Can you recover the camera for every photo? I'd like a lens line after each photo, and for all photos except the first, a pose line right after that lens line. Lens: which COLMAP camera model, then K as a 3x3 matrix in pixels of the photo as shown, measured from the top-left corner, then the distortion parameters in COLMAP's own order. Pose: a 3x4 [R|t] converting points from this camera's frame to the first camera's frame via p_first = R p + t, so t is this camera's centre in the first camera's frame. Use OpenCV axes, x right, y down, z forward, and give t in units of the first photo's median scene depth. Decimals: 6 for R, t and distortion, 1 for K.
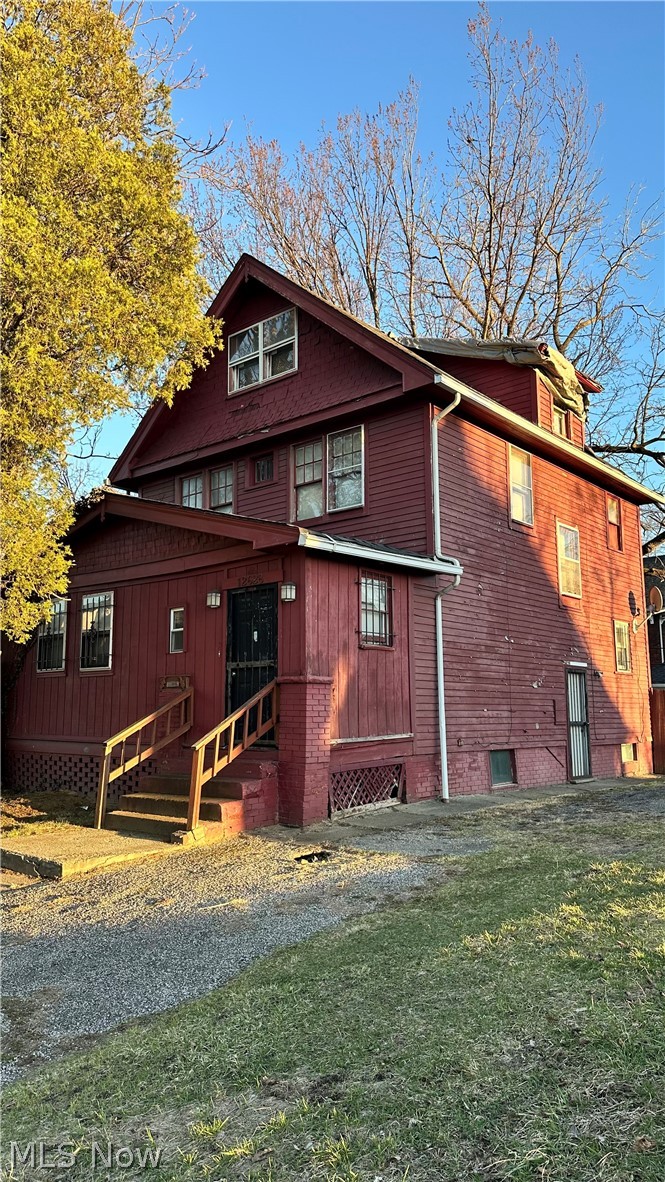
lens RADIAL K [[837.1, 0, 332.4], [0, 837.1, 591.7], [0, 0, 1]] dist [-0.001262, -0.004347]
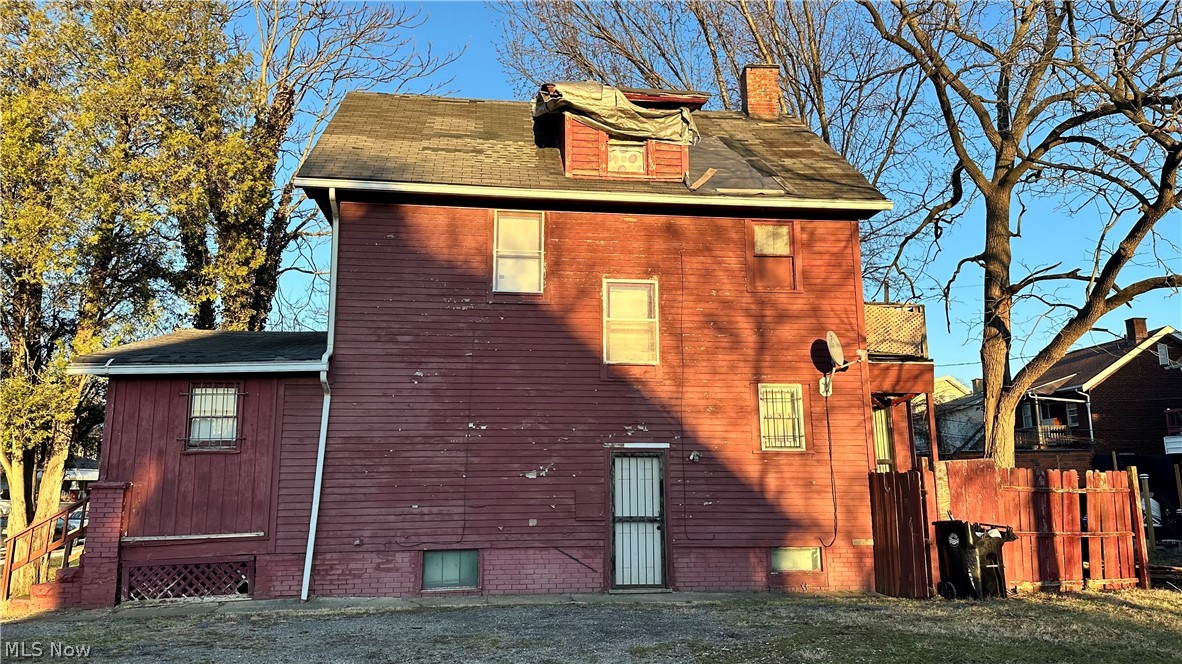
lens RADIAL K [[837.1, 0, 592.2], [0, 837.1, 333.6], [0, 0, 1]] dist [-0.001262, -0.004347]
pose [[0.746583, -0.136582, -0.651121, 0.936835], [0.109416, 0.990580, -0.082331, 0.047471], [0.656233, -0.009776, 0.754495, 0.414046]]
